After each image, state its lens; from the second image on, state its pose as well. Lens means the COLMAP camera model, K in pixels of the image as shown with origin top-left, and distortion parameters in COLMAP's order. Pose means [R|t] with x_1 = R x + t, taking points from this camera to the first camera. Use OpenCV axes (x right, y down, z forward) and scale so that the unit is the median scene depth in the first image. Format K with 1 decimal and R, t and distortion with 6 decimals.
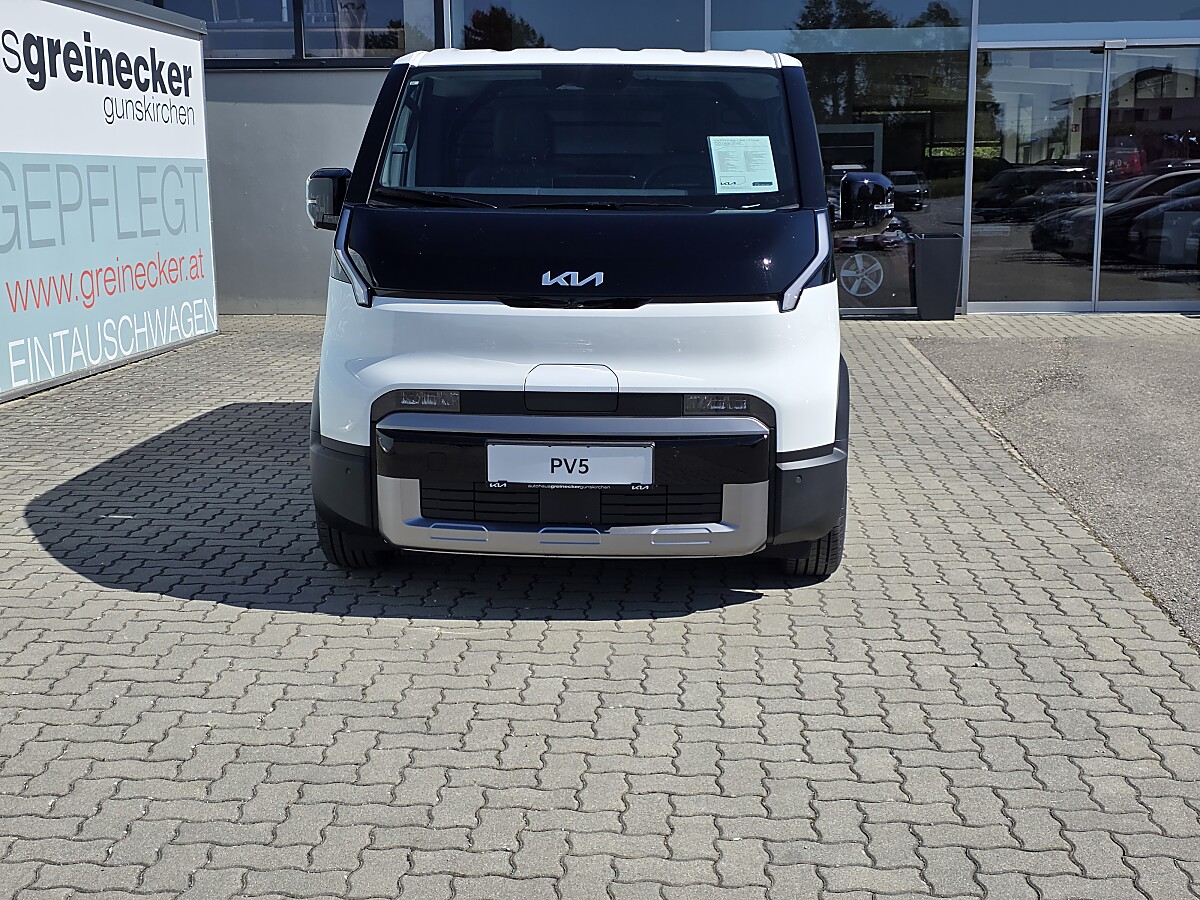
lens RADIAL K [[1632.9, 0, 605.4], [0, 1632.9, 448.0], [0, 0, 1]] dist [0.038382, 0.000000]
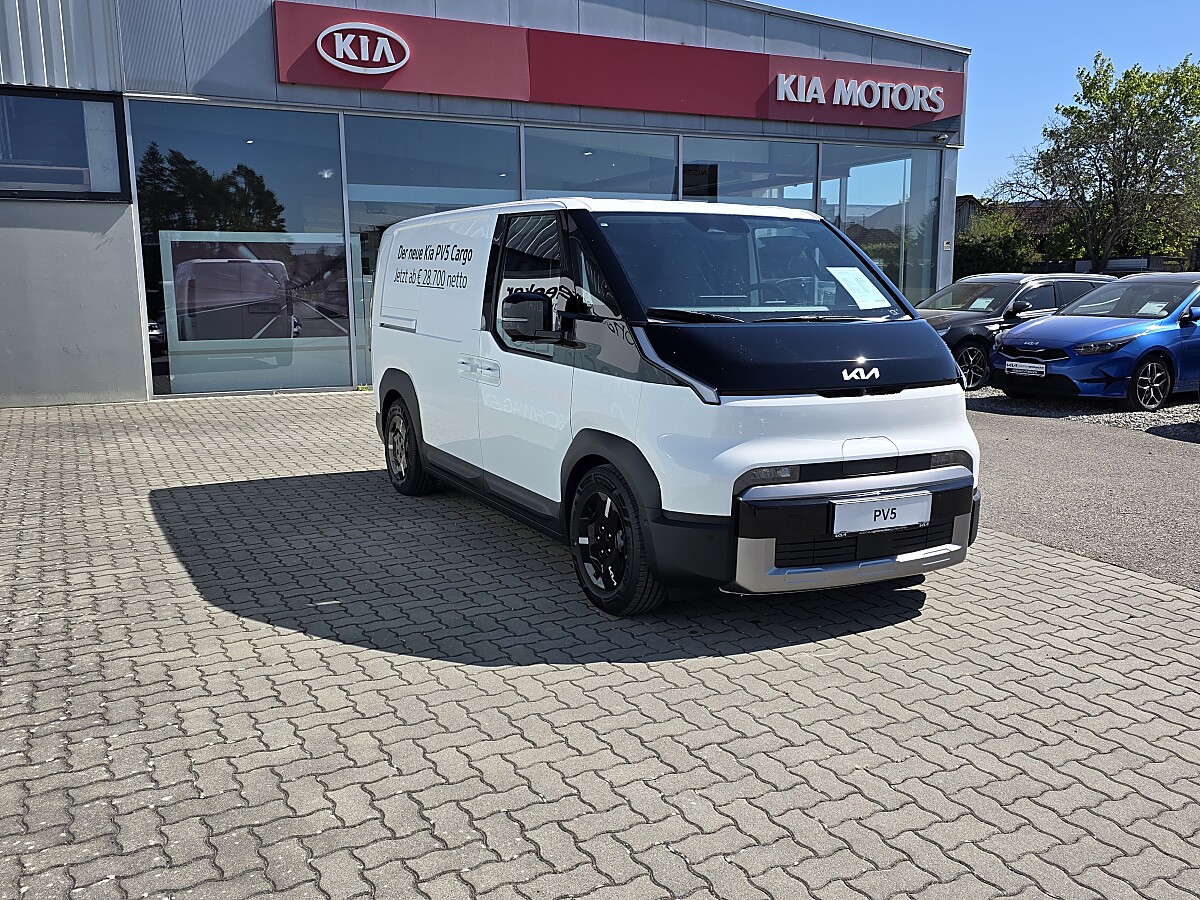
lens RADIAL K [[1030.6, 0, 593.1], [0, 1030.6, 450.9], [0, 0, 1]] dist [0.064125, 0.009379]
pose [[0.866588, -0.080938, 0.492417, -0.625652], [0.102420, 0.994600, -0.016763, -0.048456], [-0.488401, 0.064960, 0.870198, 0.366609]]
